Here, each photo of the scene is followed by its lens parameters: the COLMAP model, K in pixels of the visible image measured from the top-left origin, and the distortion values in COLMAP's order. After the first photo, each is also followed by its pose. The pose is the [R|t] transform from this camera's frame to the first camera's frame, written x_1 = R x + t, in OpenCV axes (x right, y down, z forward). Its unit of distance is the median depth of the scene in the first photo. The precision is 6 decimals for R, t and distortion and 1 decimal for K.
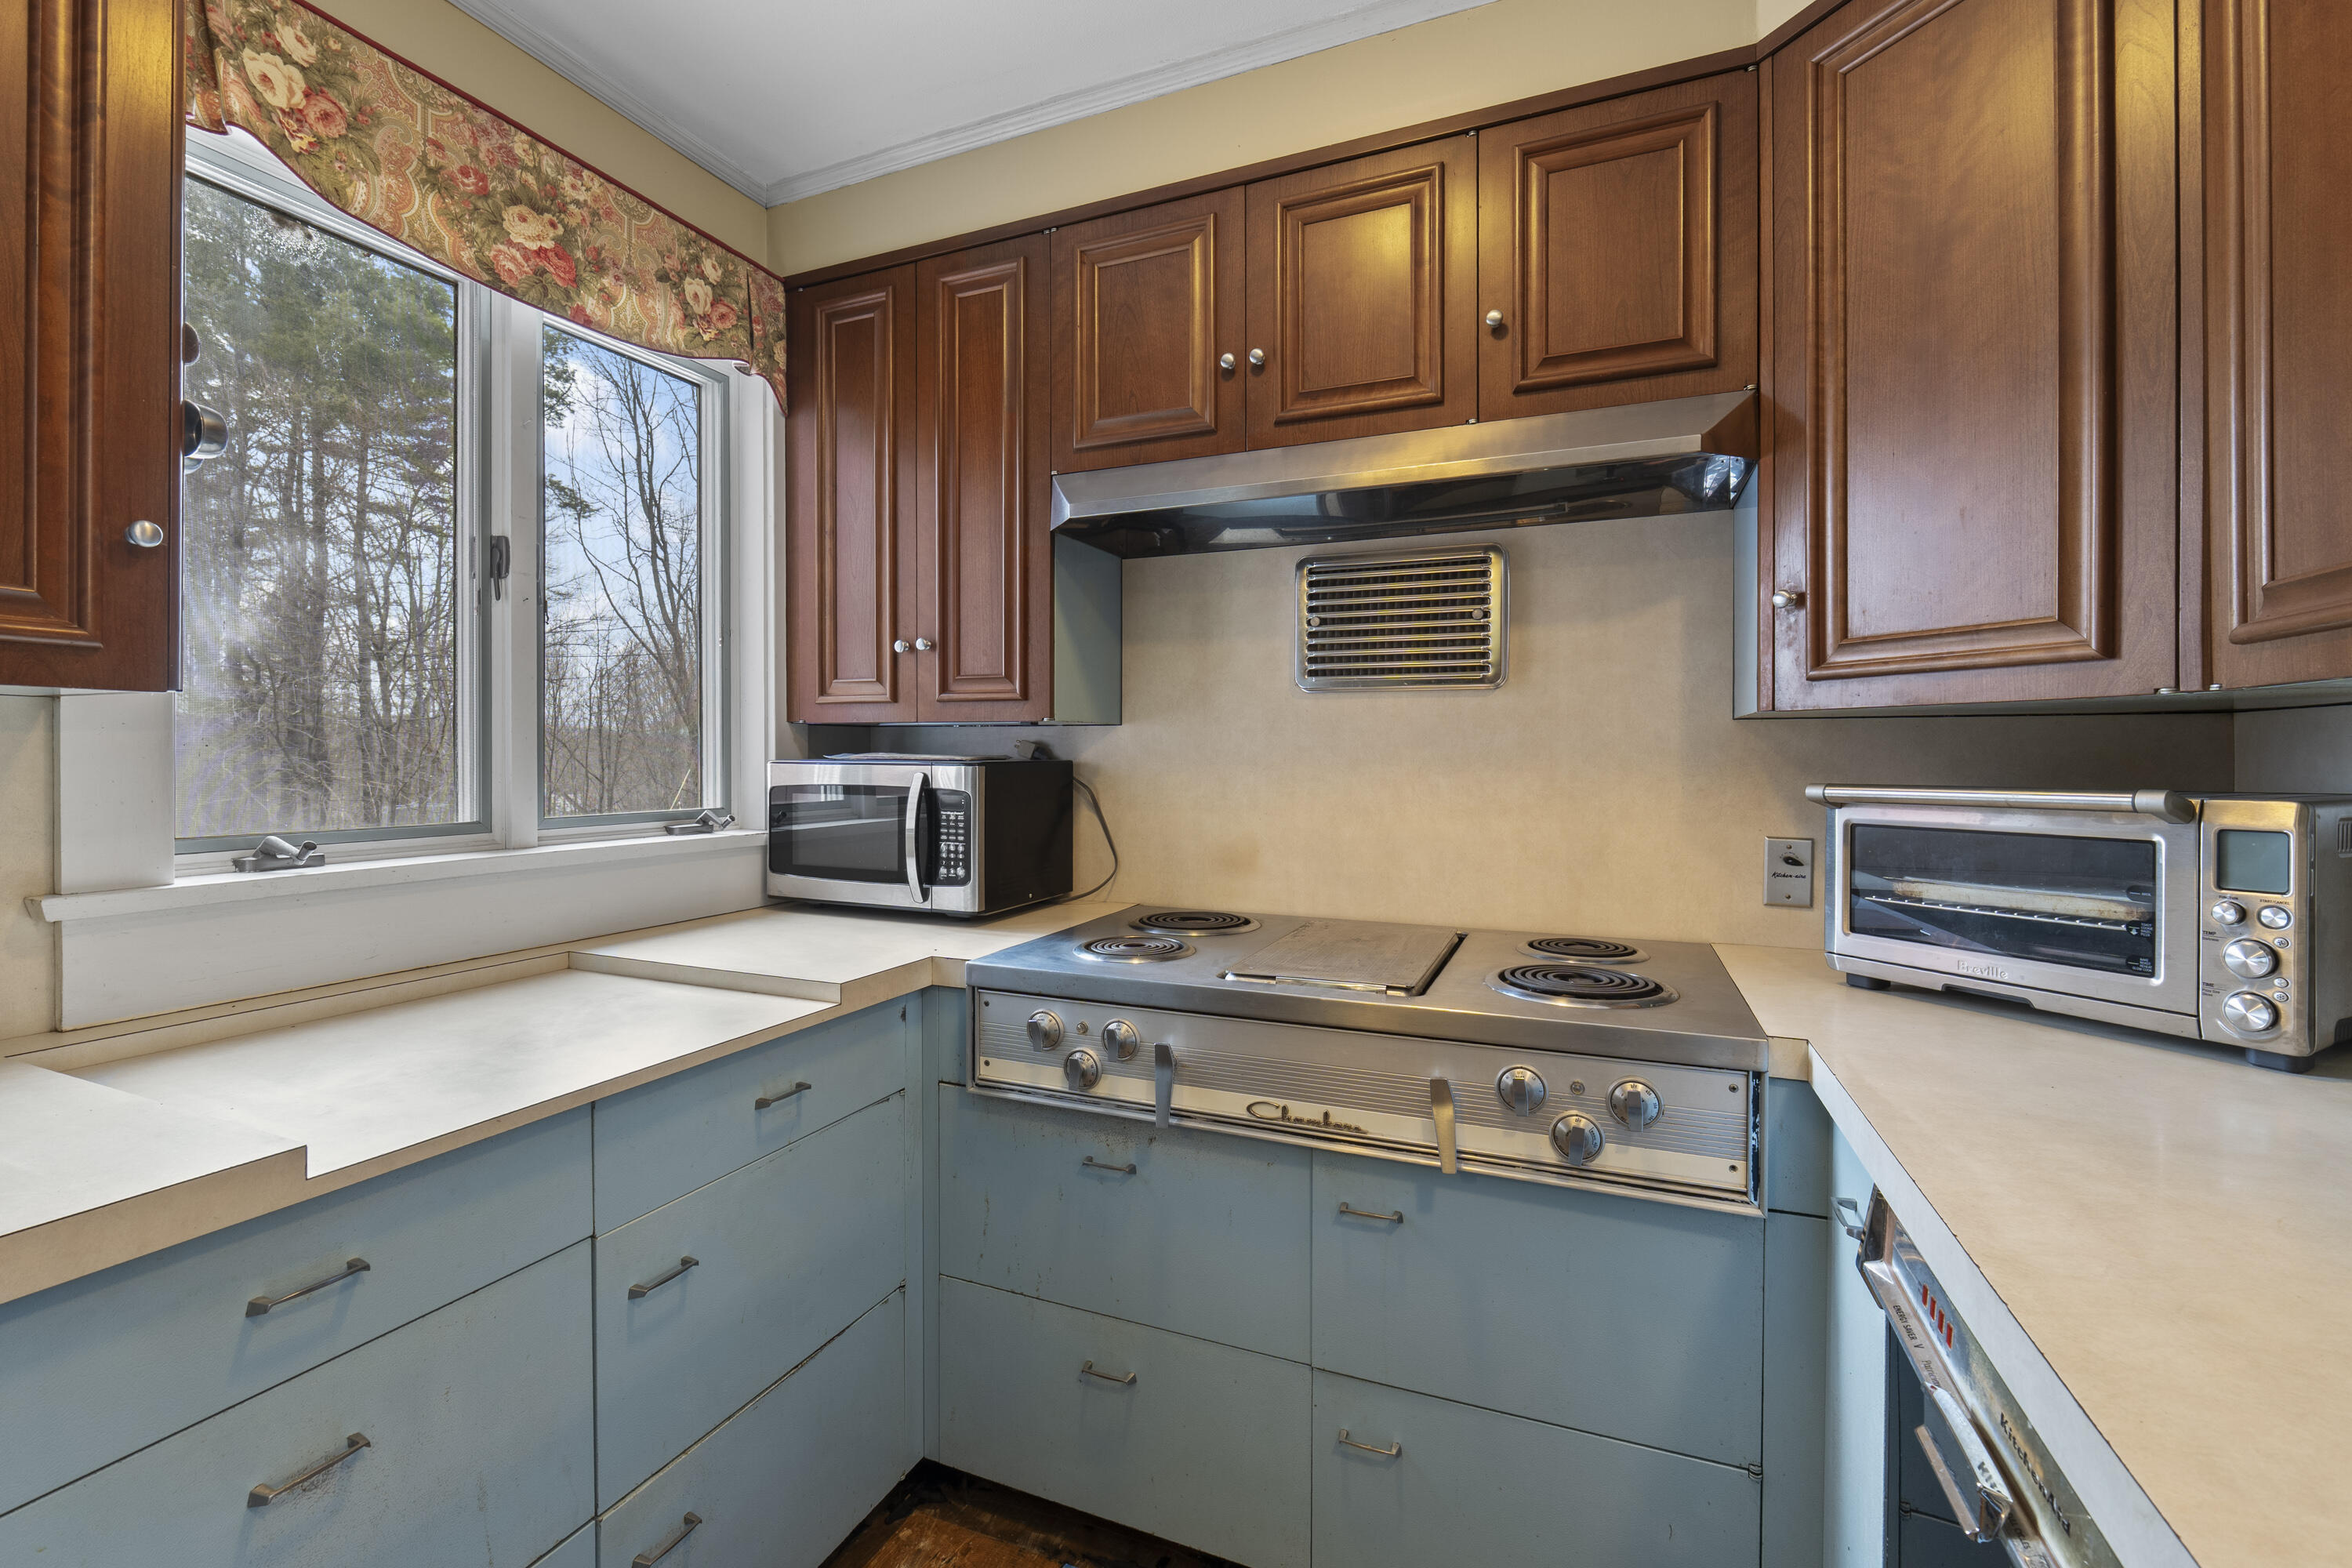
lens RADIAL K [[990.7, 0, 1167.6], [0, 990.7, 771.7], [0, 0, 1]] dist [-0.005315, -0.000364]
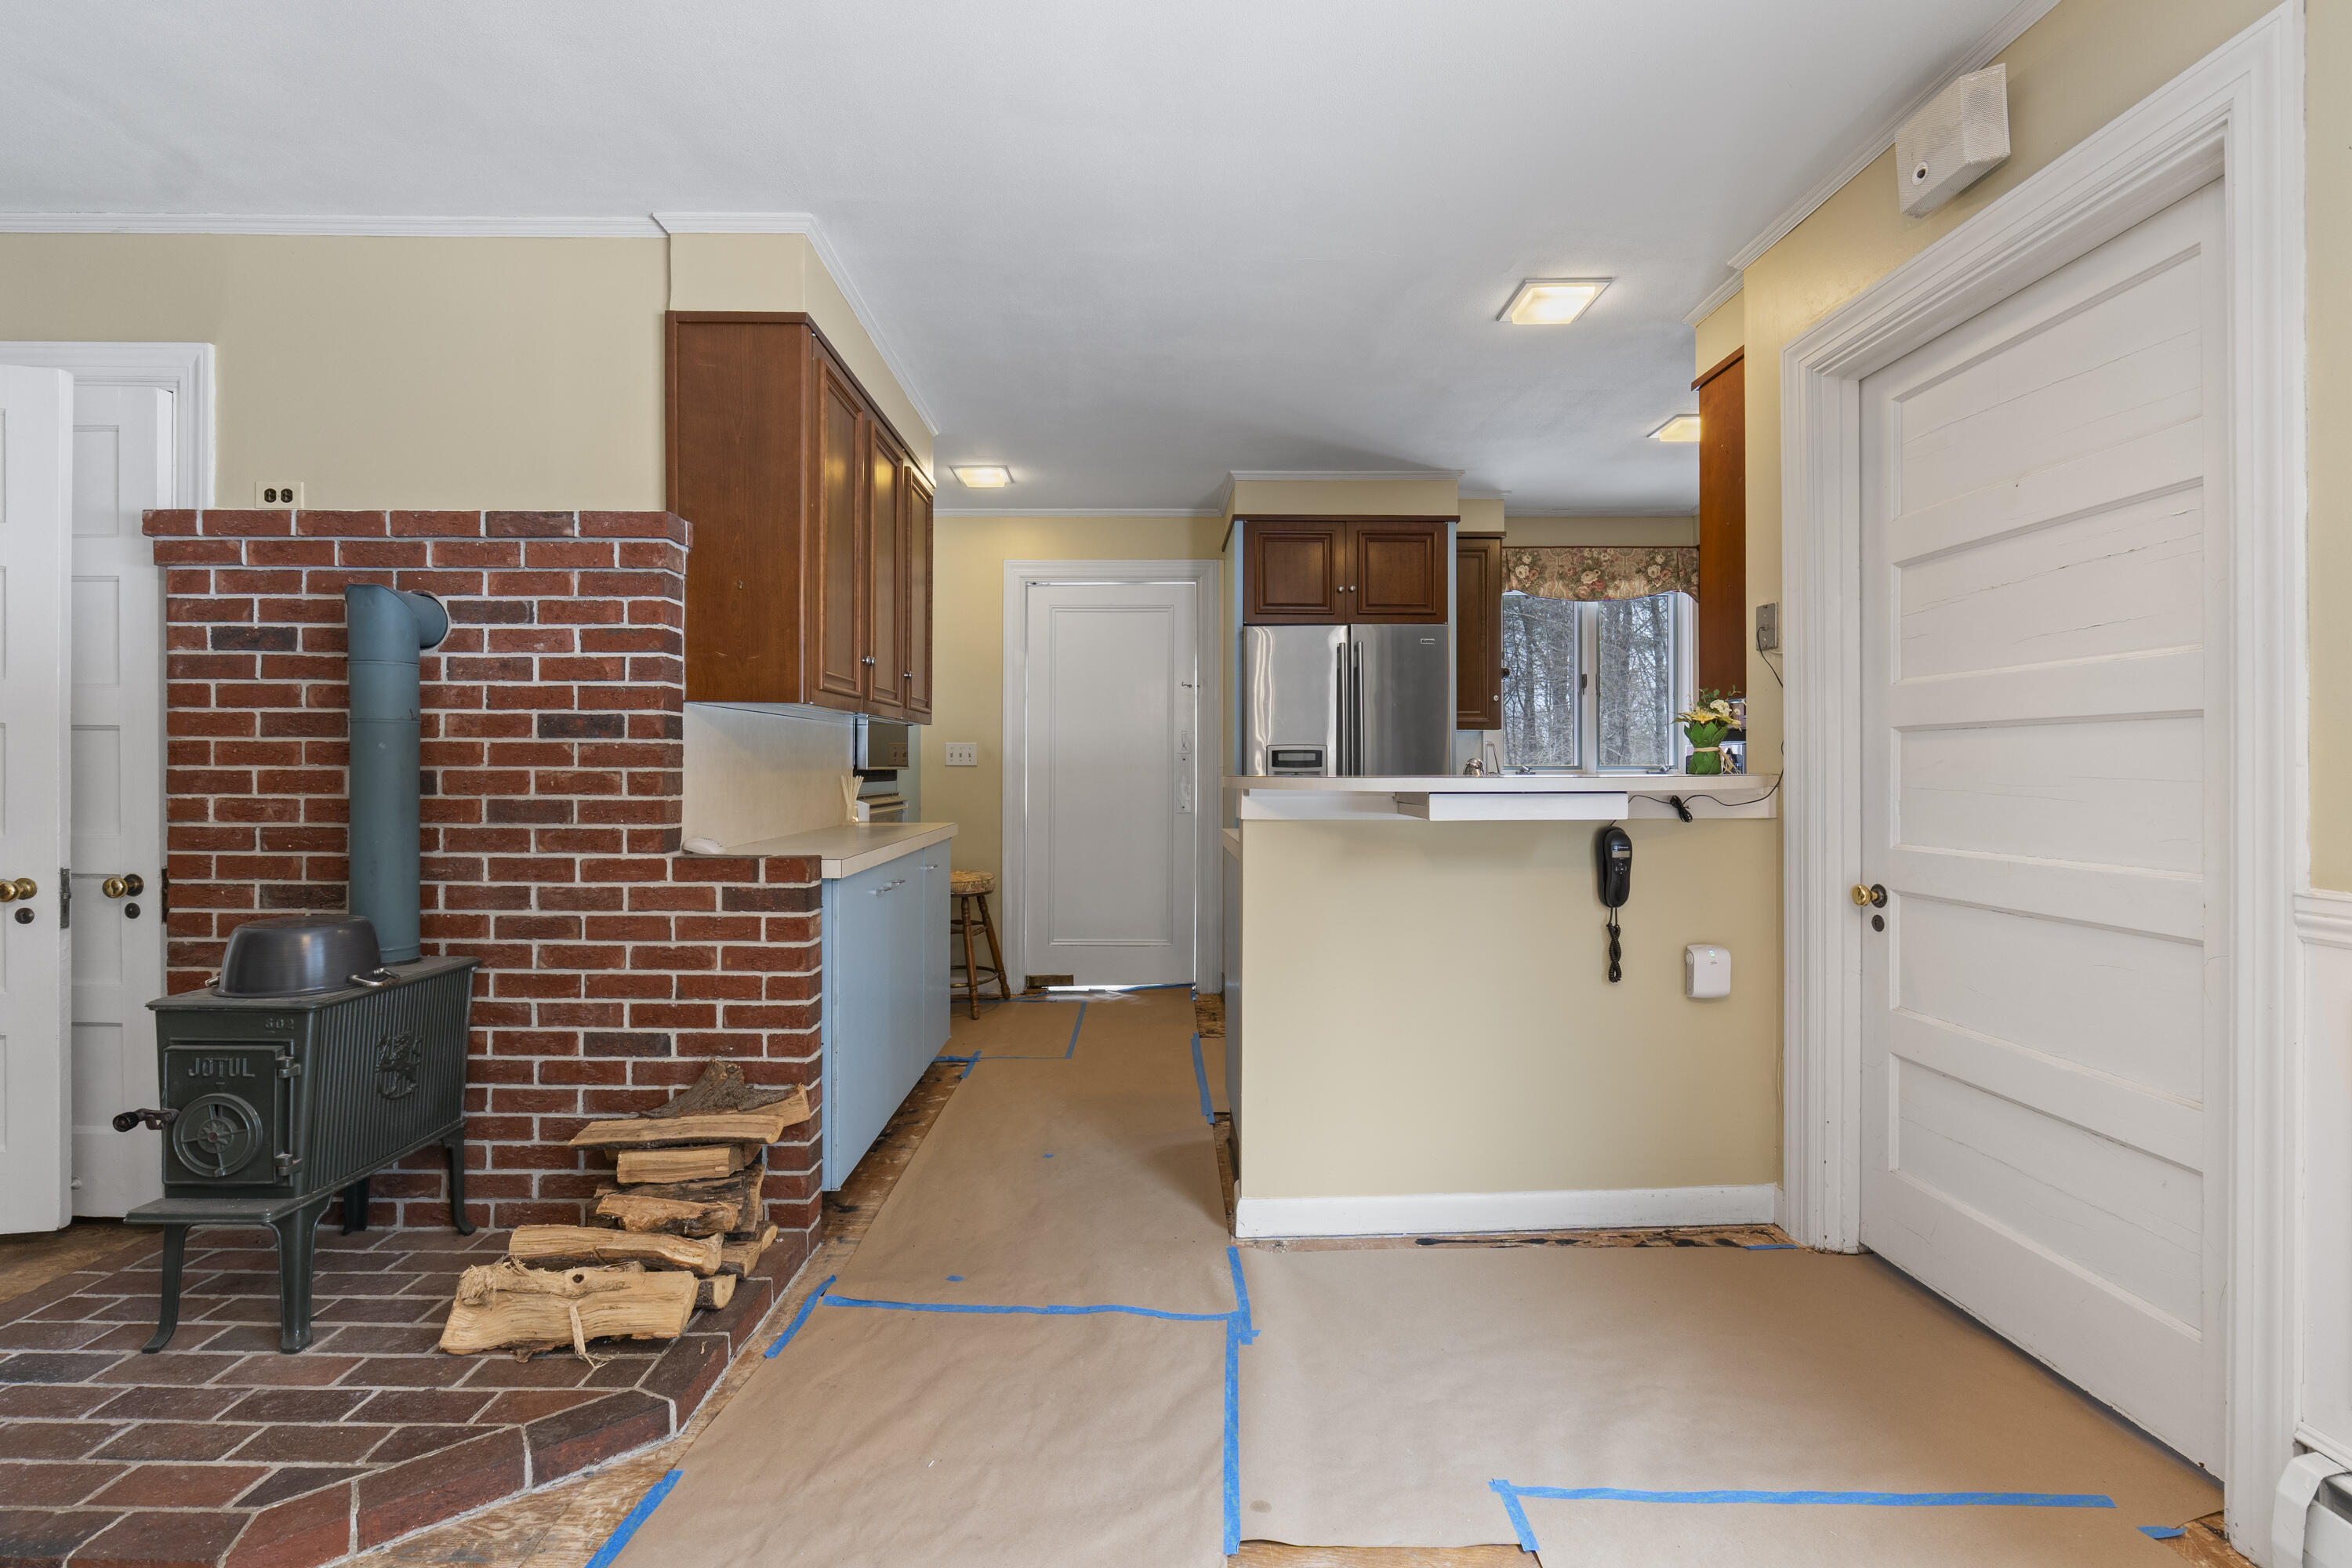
lens RADIAL K [[990.7, 0, 1167.6], [0, 990.7, 771.7], [0, 0, 1]] dist [-0.005315, -0.000364]
pose [[0.400285, -0.000335, -0.916391, 1.779417], [-0.011941, 0.999913, -0.005582, 0.110846], [0.916313, 0.013177, 0.400247, -1.557121]]
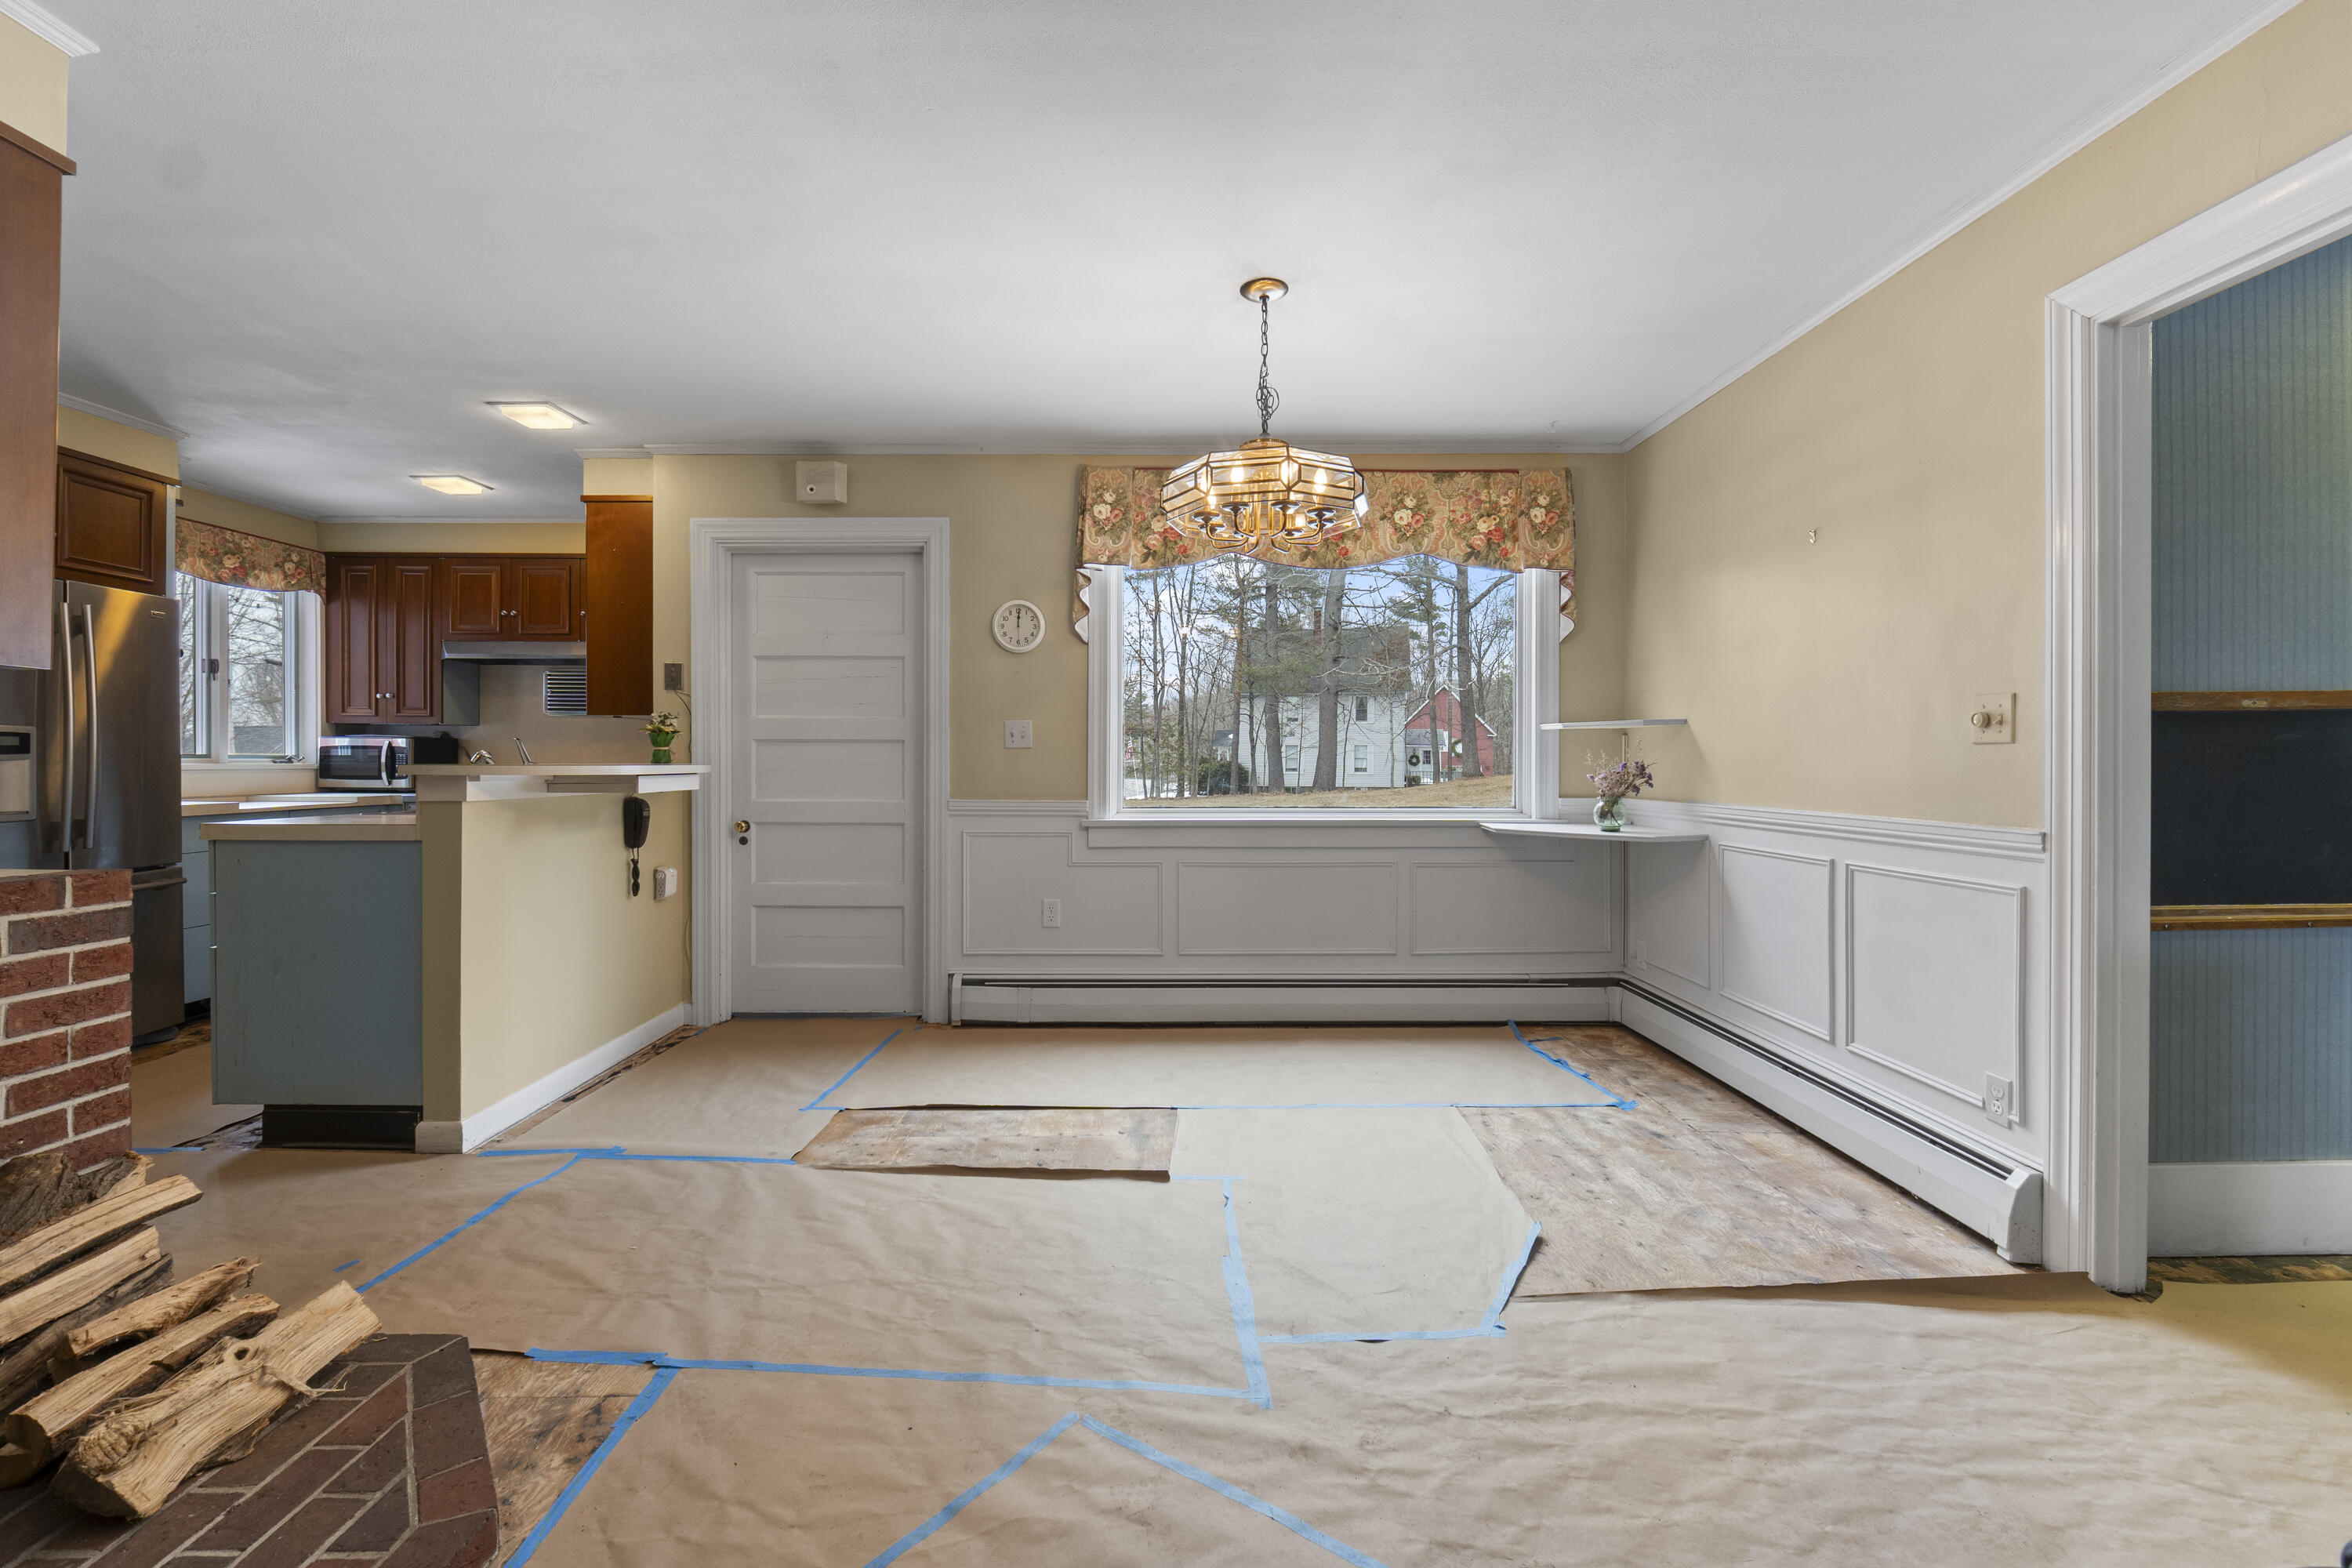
lens RADIAL K [[990.7, 0, 1167.6], [0, 990.7, 771.7], [0, 0, 1]] dist [-0.005315, -0.000364]
pose [[0.918094, -0.001236, 0.396360, 0.846382], [0.002911, 0.999989, -0.003624, 0.130976], [-0.396351, 0.004481, 0.918088, -3.087529]]
